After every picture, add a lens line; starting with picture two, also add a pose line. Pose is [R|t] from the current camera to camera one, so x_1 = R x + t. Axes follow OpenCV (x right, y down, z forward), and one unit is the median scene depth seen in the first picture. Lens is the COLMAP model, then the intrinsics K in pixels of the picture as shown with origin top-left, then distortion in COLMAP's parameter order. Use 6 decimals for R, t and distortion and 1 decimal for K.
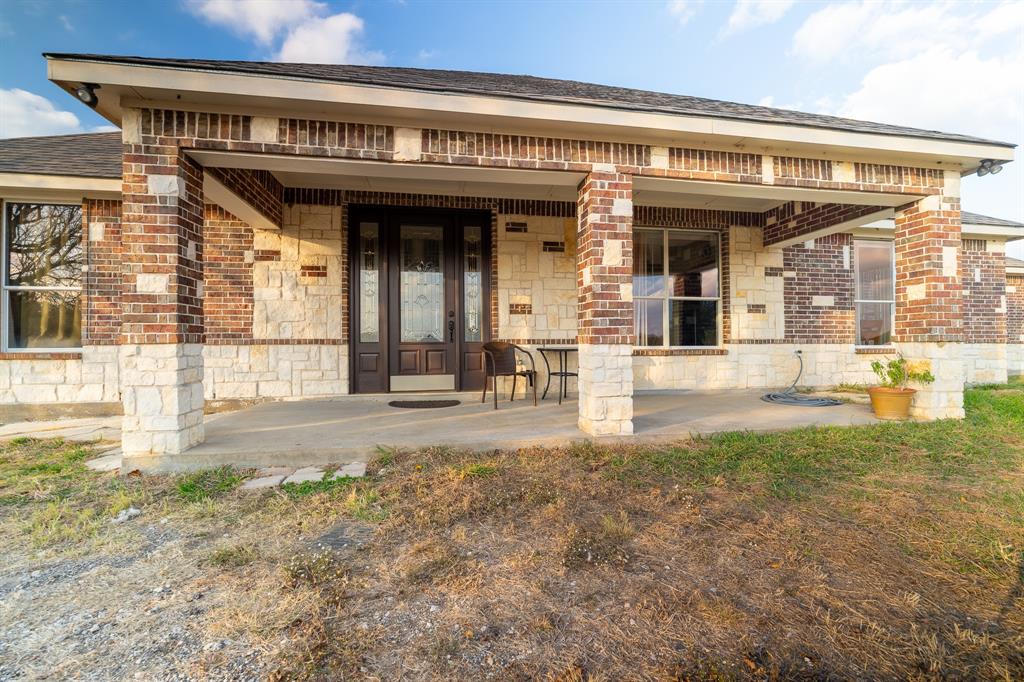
lens RADIAL K [[455.6, 0, 512.0], [0, 455.6, 341.0], [0, 0, 1]] dist [-0.009788, 0.000395]
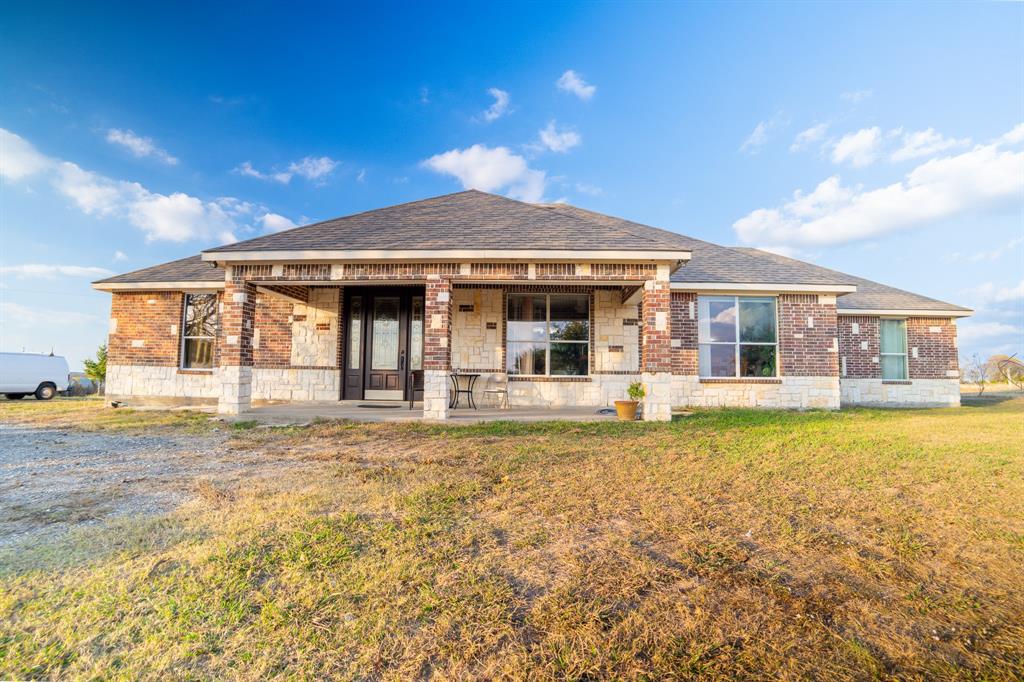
lens RADIAL K [[480.3, 0, 512.0], [0, 480.3, 341.0], [0, 0, 1]] dist [-0.091393, 0.000323]
pose [[0.976027, -0.000109, -0.217649, 0.822810], [-0.015608, 0.997390, -0.070492, 0.019232], [0.217089, 0.072199, 0.973478, -0.736083]]
